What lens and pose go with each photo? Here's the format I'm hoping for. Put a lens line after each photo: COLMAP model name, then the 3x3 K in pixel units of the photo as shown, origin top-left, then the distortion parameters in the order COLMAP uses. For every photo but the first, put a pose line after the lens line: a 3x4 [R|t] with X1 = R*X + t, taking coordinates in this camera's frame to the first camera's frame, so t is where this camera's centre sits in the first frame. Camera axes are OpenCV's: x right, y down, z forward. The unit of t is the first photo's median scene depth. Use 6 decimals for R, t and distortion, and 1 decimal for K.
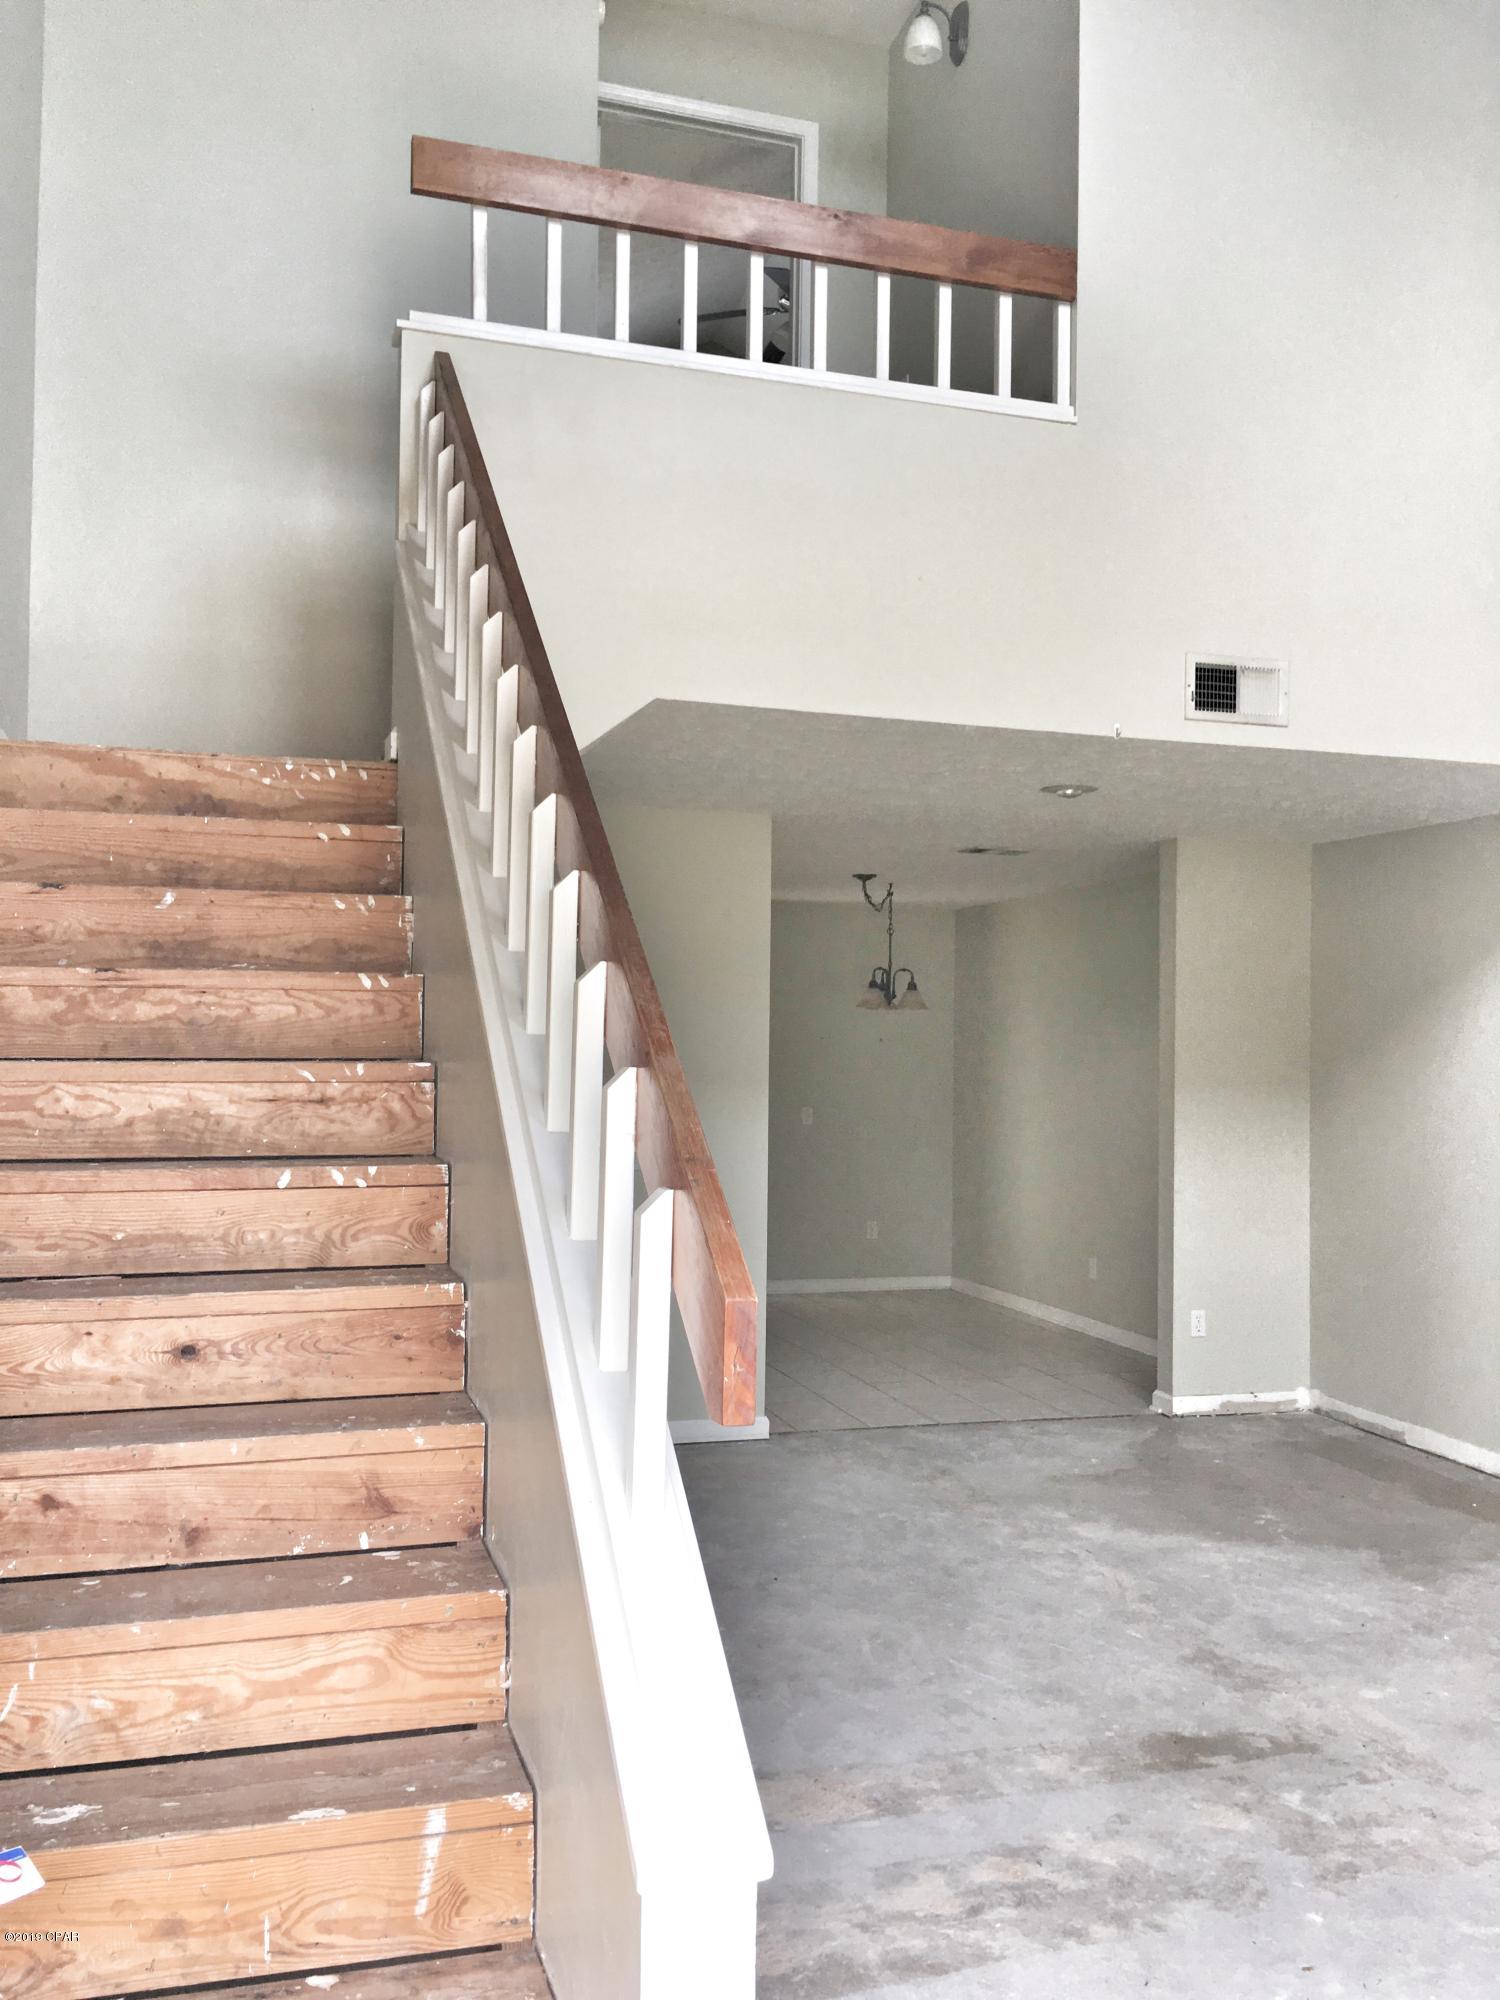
lens RADIAL K [[1682.4, 0, 762.0], [0, 1682.4, 987.7], [0, 0, 1]] dist [0.070556, -0.097361]
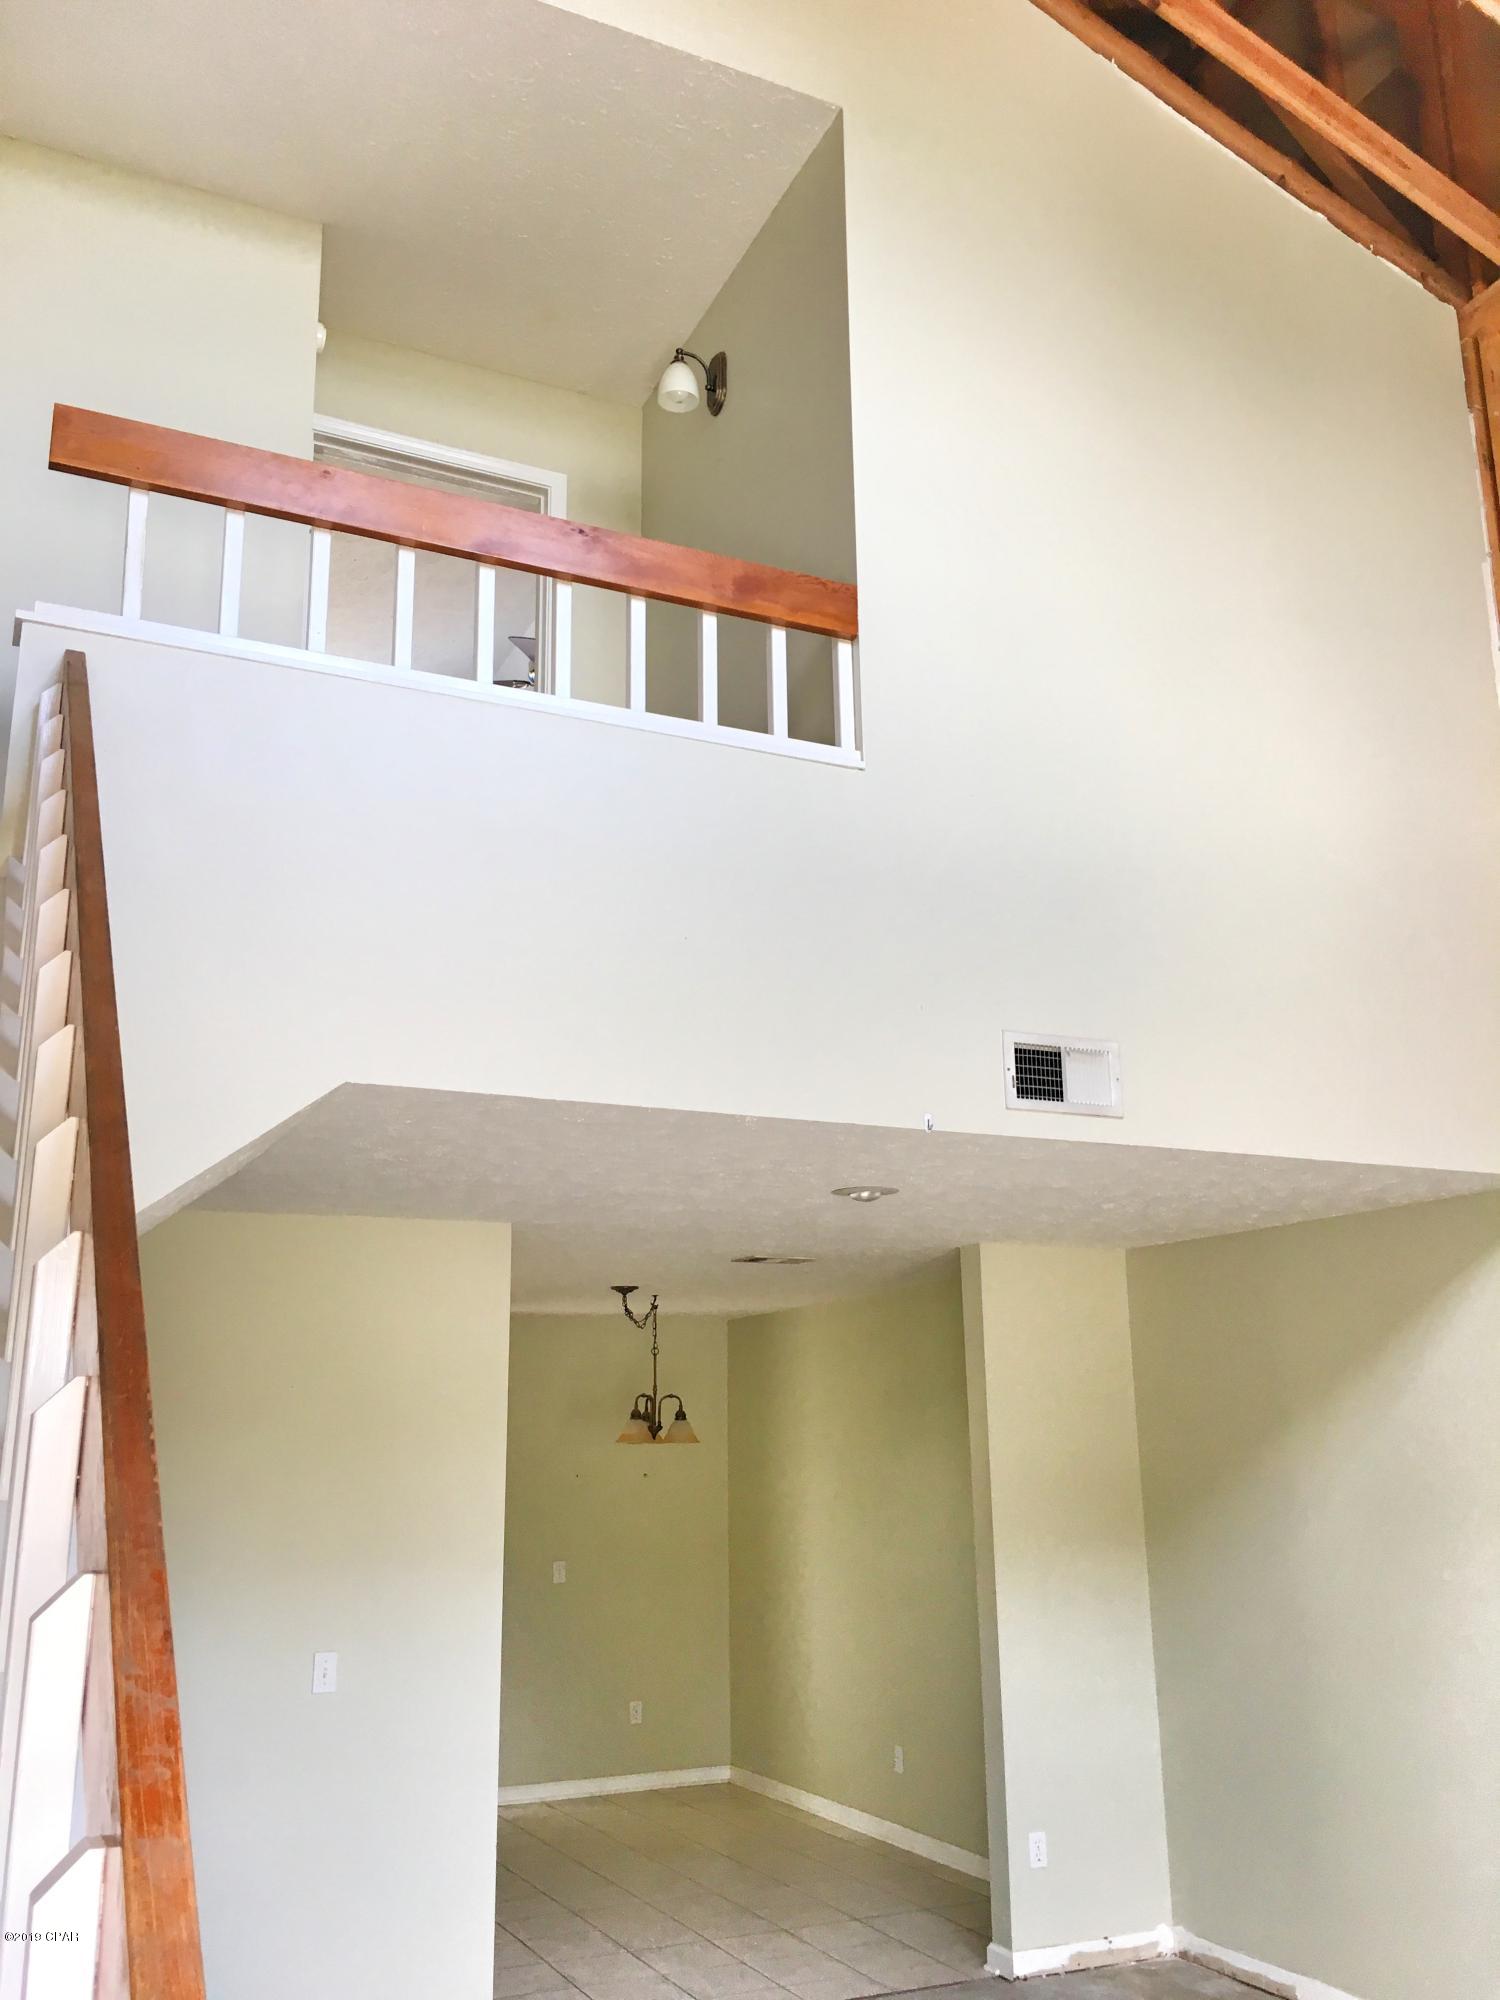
lens RADIAL K [[1682.4, 0, 749.3], [0, 1682.4, 996.9], [0, 0, 1]] dist [0.070556, -0.097361]
pose [[0.991311, 0.007119, 0.131345, 0.016407], [0.022402, 0.974810, -0.221908, -0.032007], [-0.129617, 0.222922, 0.966181, 0.207629]]
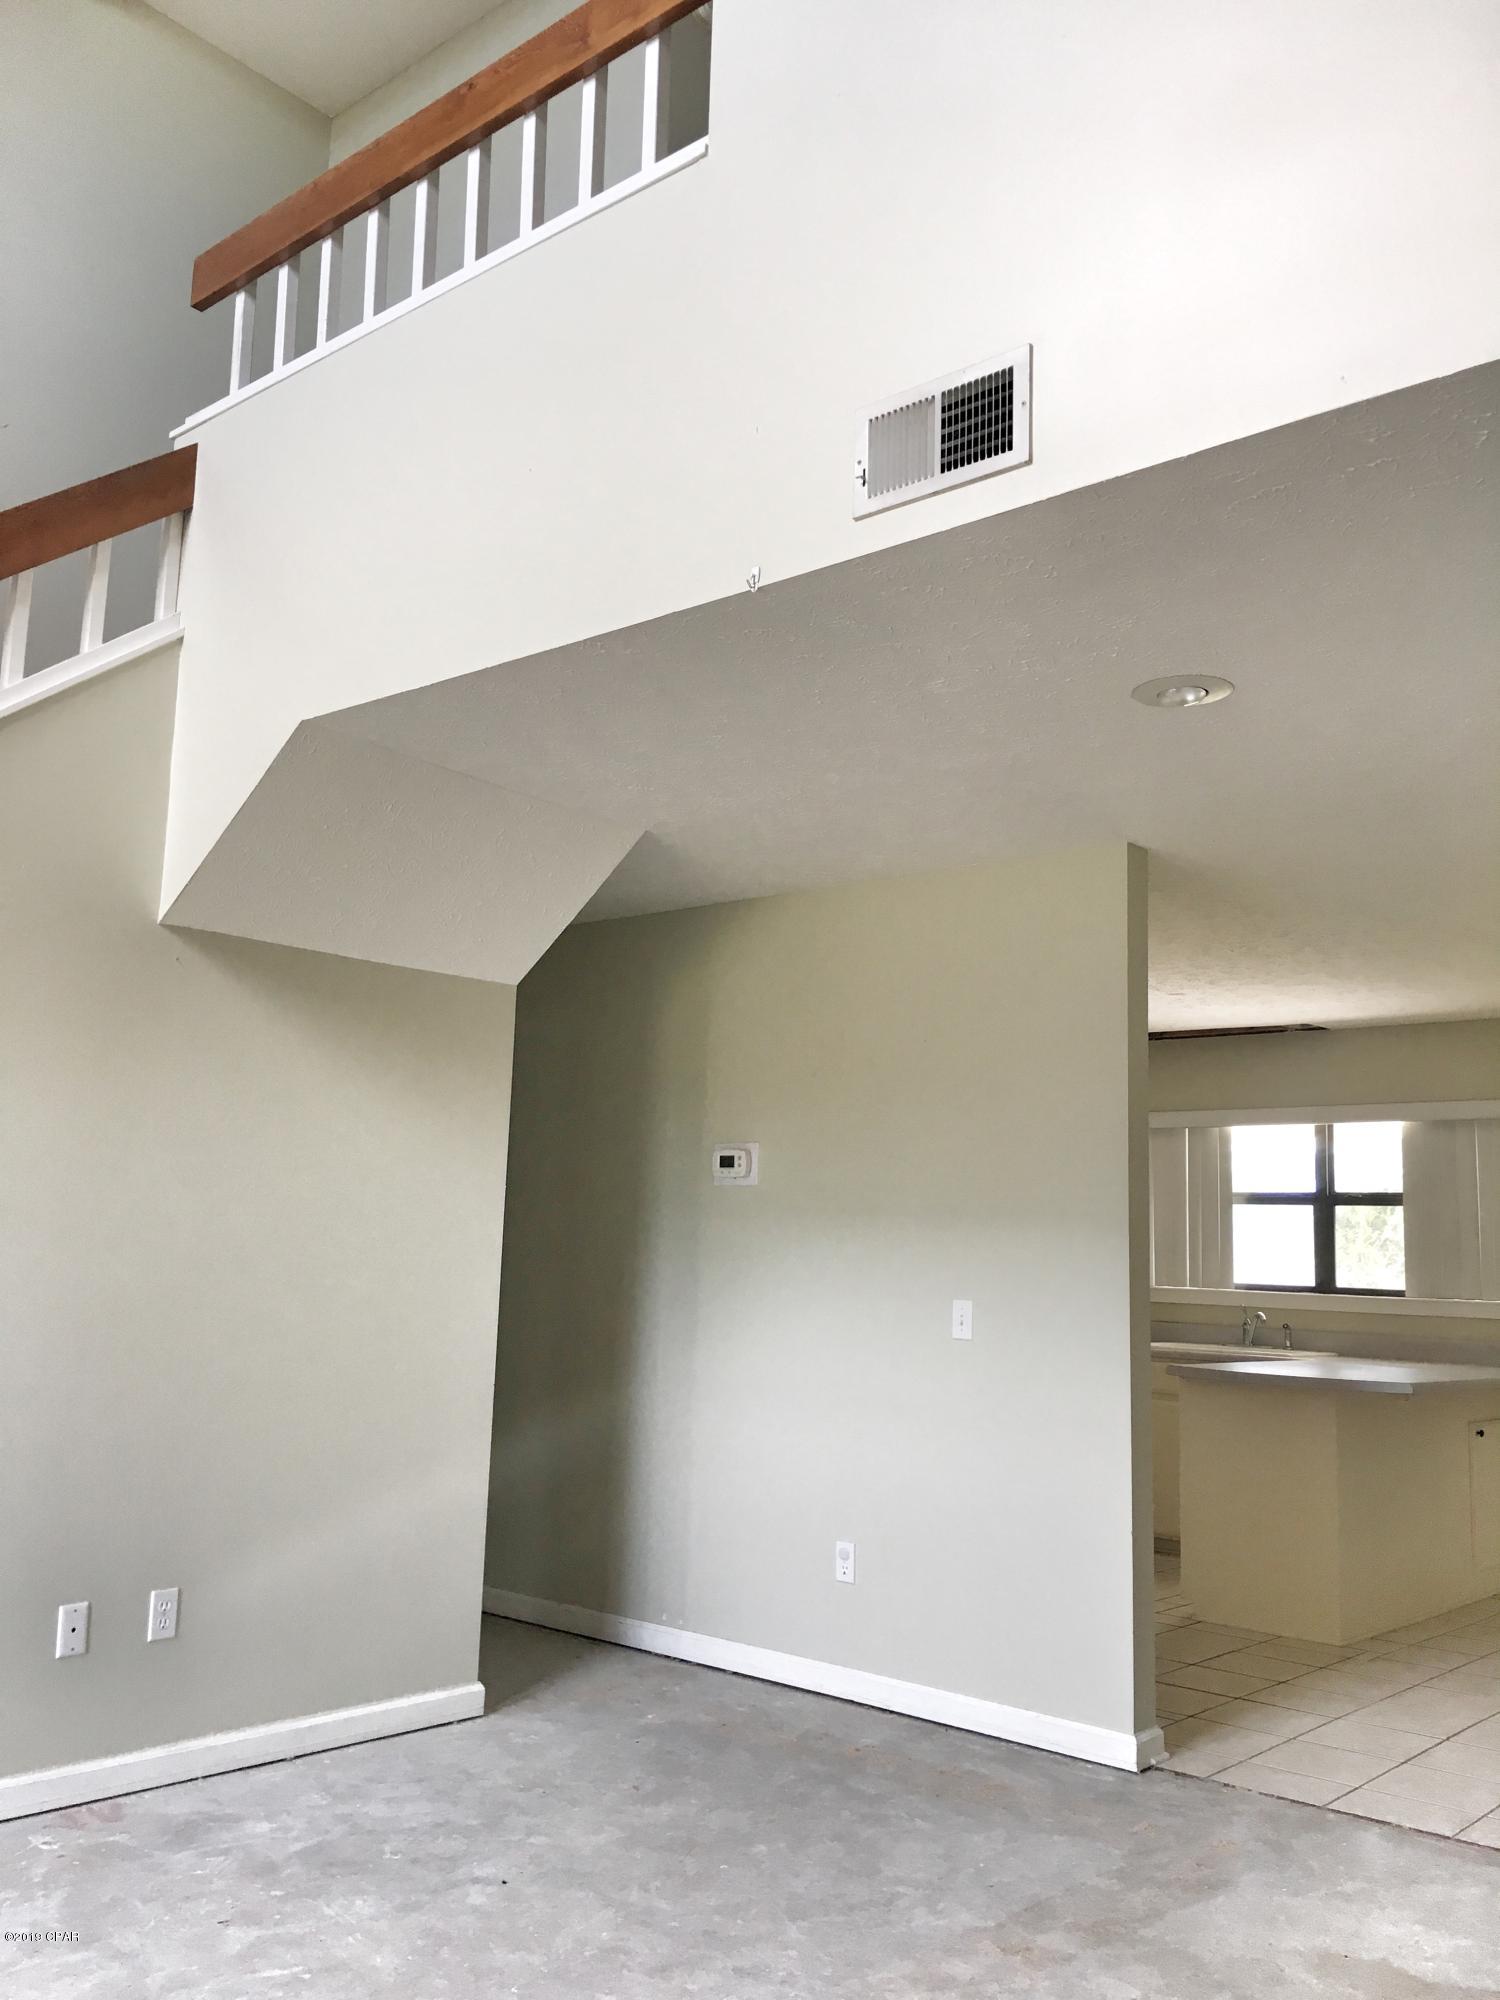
lens RADIAL K [[1682.4, 0, 752.4], [0, 1682.4, 999.6], [0, 0, 1]] dist [0.070556, -0.097361]
pose [[0.512504, -0.138403, -0.847458, 0.687529], [0.012842, 0.988050, -0.153598, 0.094011], [0.858589, 0.067837, 0.508157, 0.683042]]
